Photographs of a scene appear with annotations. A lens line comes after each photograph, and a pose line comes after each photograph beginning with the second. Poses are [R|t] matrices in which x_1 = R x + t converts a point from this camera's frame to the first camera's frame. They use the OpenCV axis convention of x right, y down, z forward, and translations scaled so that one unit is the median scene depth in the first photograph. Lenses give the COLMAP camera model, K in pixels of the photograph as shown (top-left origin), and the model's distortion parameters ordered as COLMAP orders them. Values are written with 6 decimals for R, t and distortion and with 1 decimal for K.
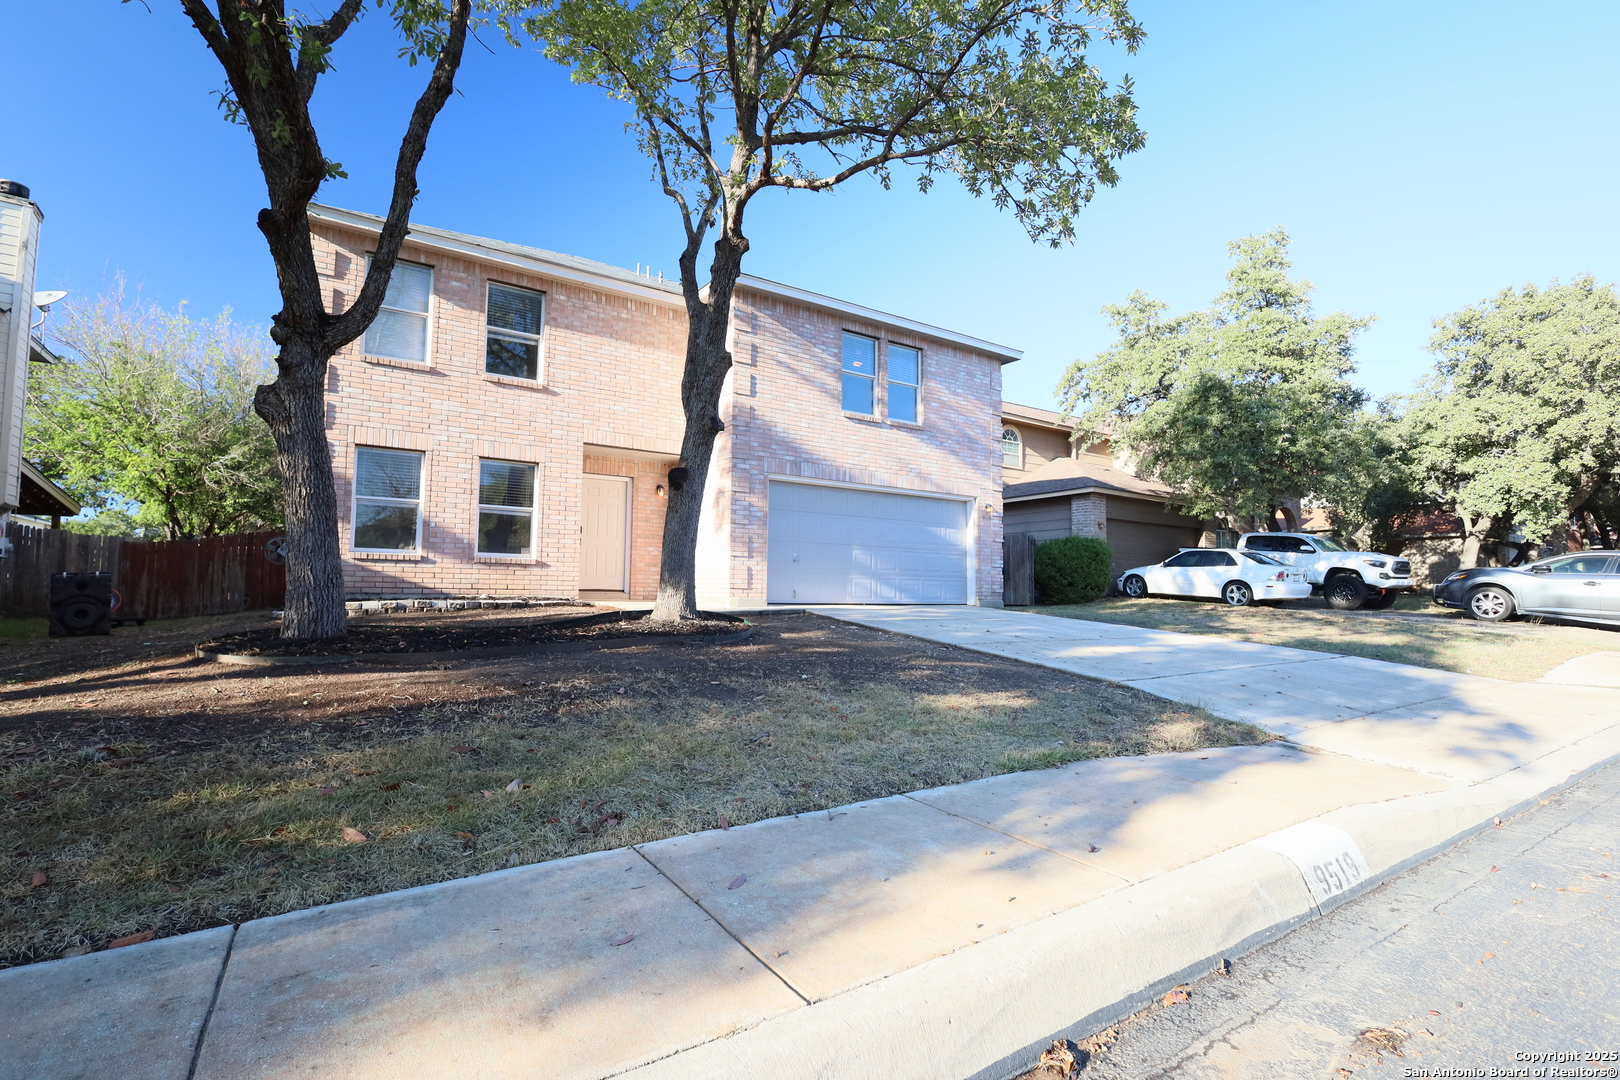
lens RADIAL K [[749.3, 0, 812.2], [0, 749.3, 537.7], [0, 0, 1]] dist [-0.003285, 0.001071]
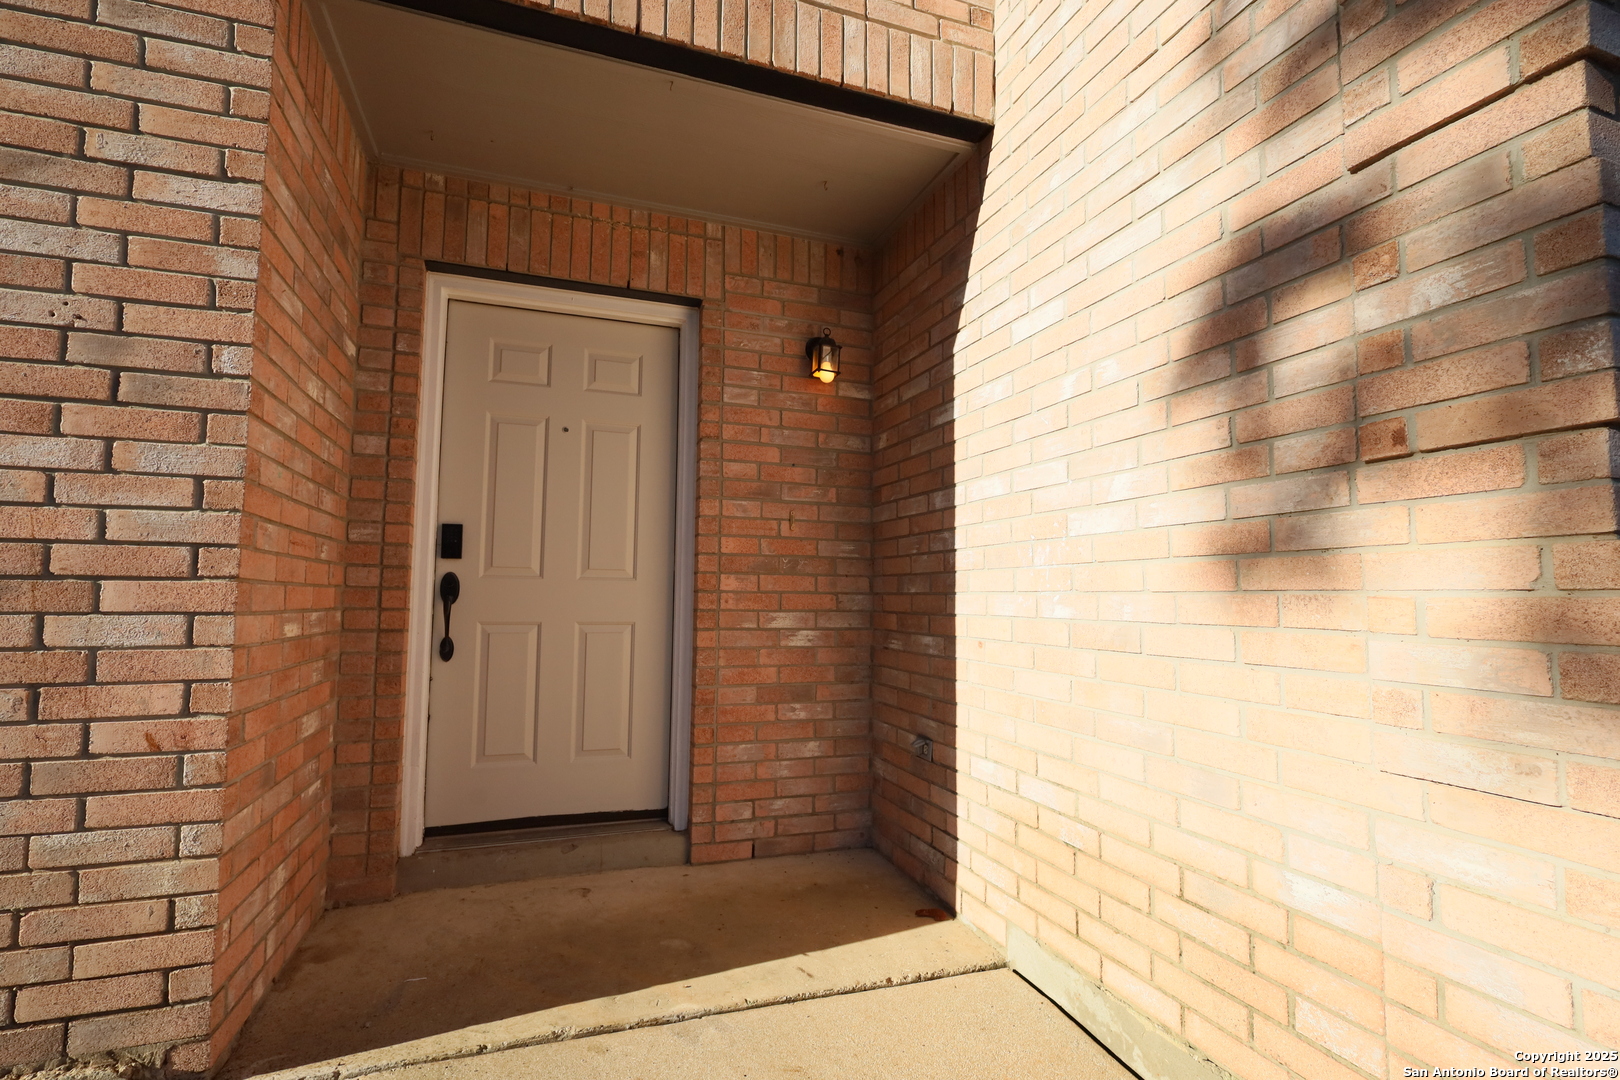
lens RADIAL K [[749.3, 0, 806.6], [0, 749.3, 540.4], [0, 0, 1]] dist [-0.003285, 0.001071]
pose [[0.968282, -0.020568, -0.249011, -0.170271], [0.019784, 0.999788, -0.005651, -0.008039], [0.249074, 0.000545, 0.968484, 0.873478]]
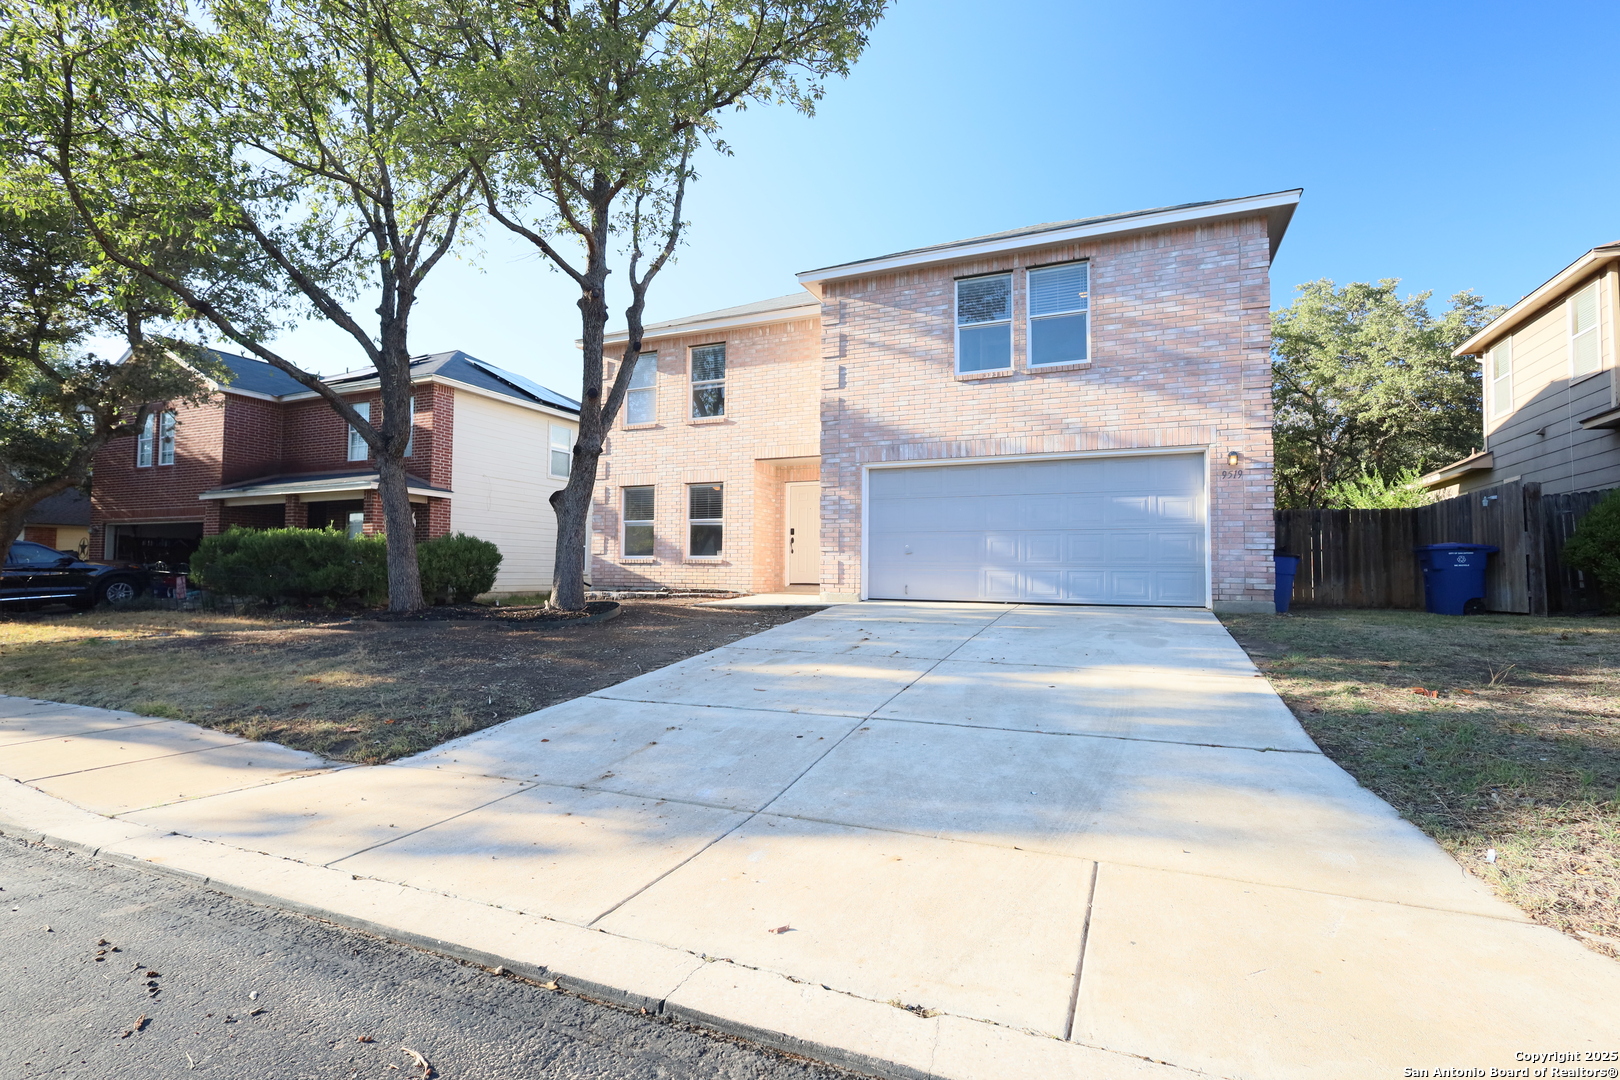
lens RADIAL K [[749.3, 0, 810.9], [0, 749.3, 540.9], [0, 0, 1]] dist [-0.003285, 0.001071]
pose [[0.537074, -0.044558, -0.842358, 0.718163], [0.059769, 0.998104, -0.014688, 0.023532], [0.841415, -0.042458, 0.538719, 0.429793]]
